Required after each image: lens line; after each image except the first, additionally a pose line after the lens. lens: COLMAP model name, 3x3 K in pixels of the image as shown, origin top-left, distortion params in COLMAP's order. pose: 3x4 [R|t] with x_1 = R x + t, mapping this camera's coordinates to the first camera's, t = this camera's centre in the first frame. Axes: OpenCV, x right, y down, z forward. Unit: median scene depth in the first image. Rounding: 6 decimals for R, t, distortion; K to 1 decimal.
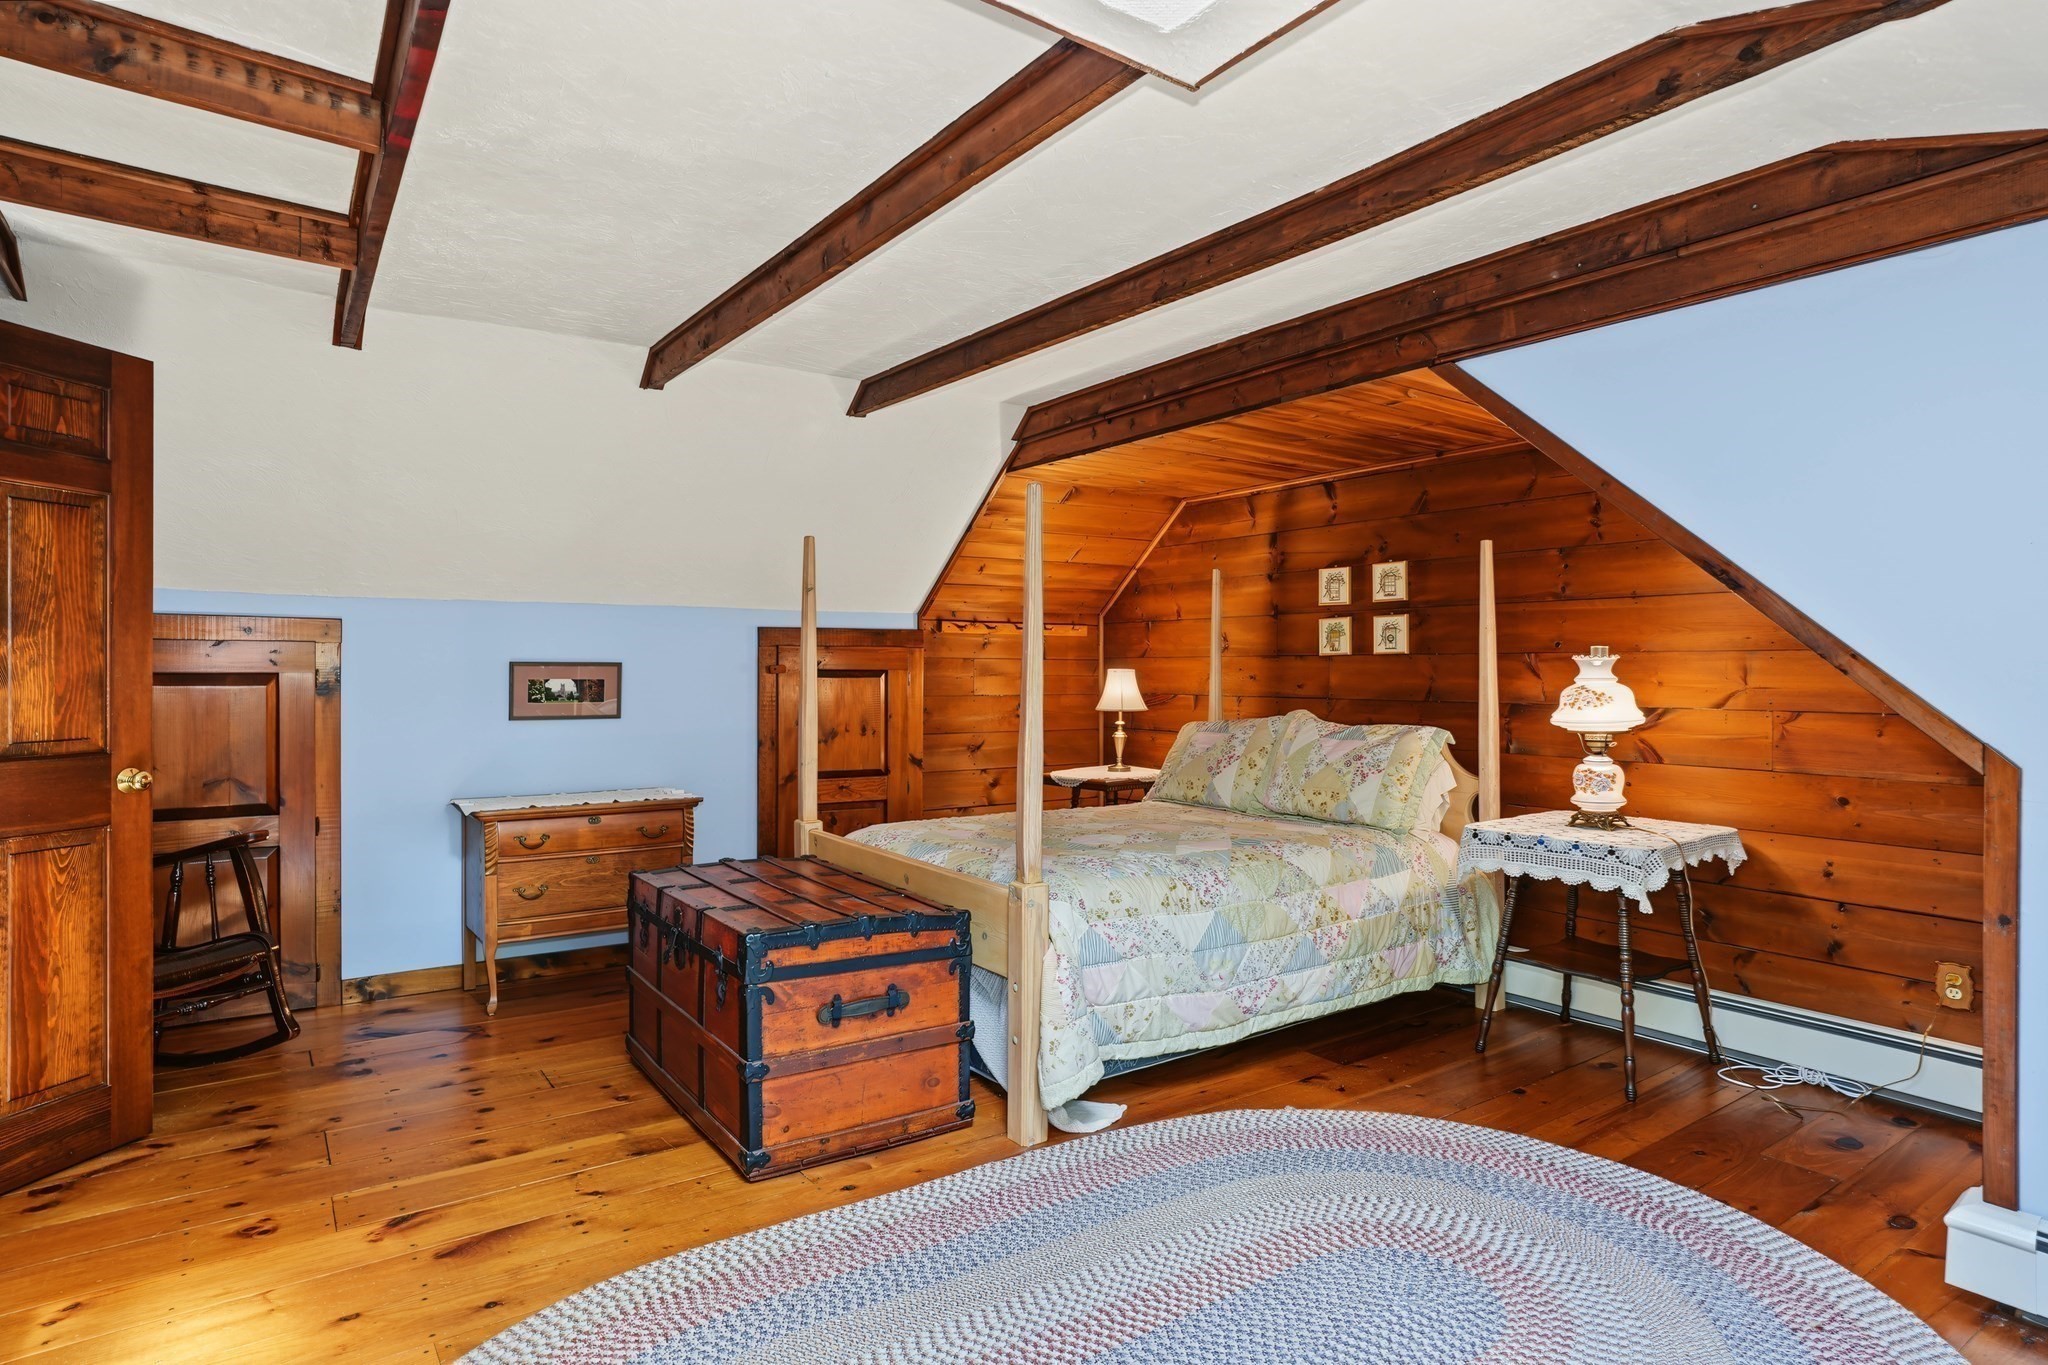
lens RADIAL K [[1128.6, 0, 1023.7], [0, 1128.6, 670.8], [0, 0, 1]] dist [-0.047957, 0.033357]
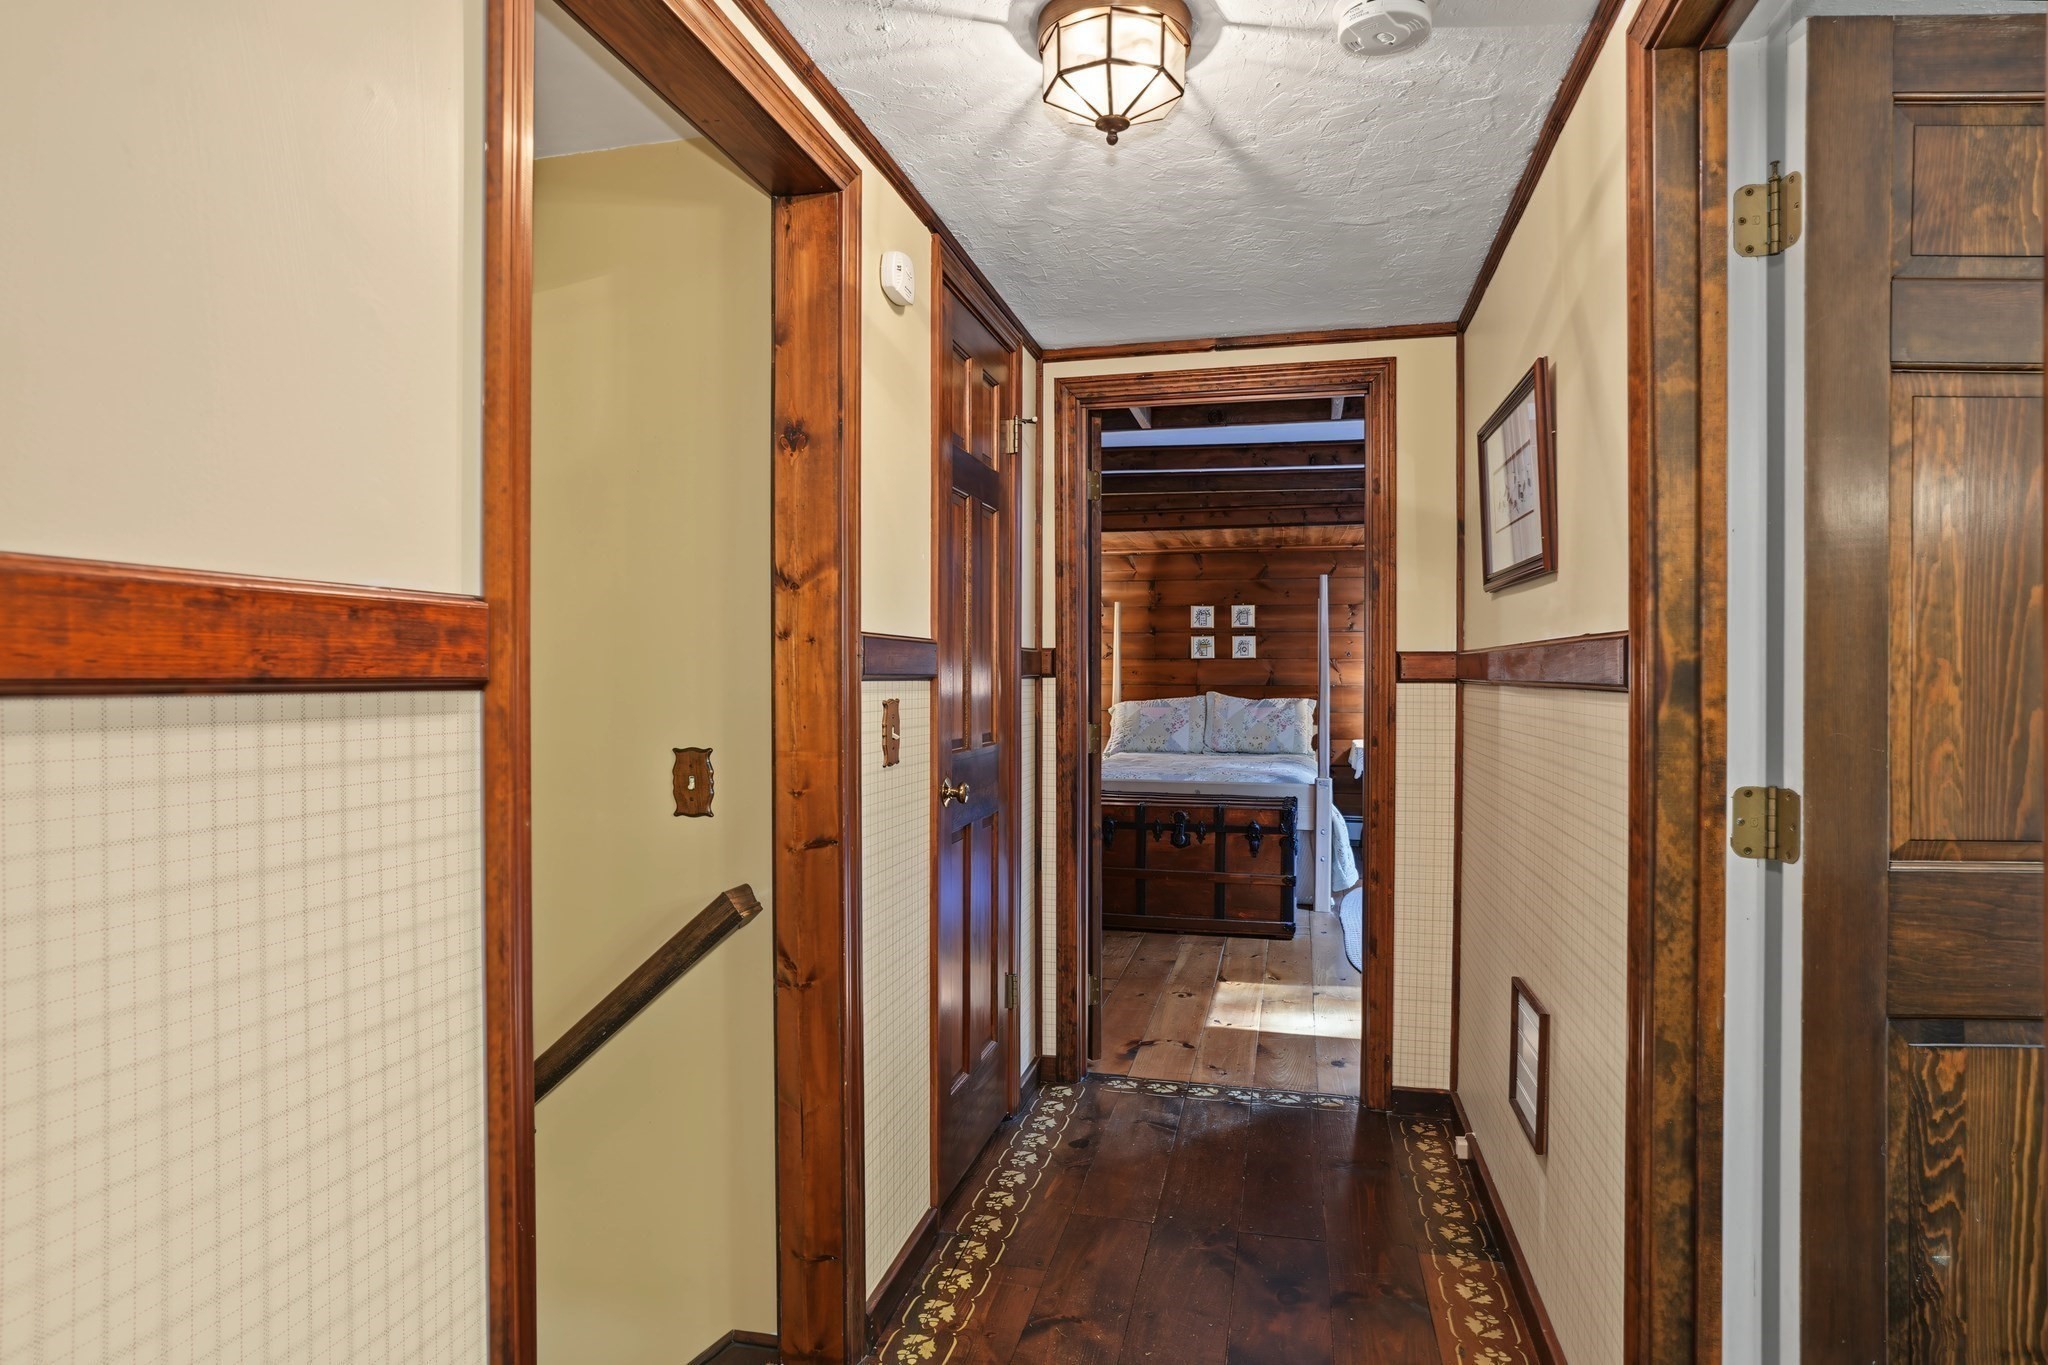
lens RADIAL K [[1128.6, 0, 1023.7], [0, 1128.6, 670.8], [0, 0, 1]] dist [-0.047957, 0.033357]
pose [[0.748897, -0.002381, 0.662683, -1.055457], [0.001039, 0.999997, 0.002418, -0.000509], [-0.662686, -0.001123, 0.748896, -0.068153]]
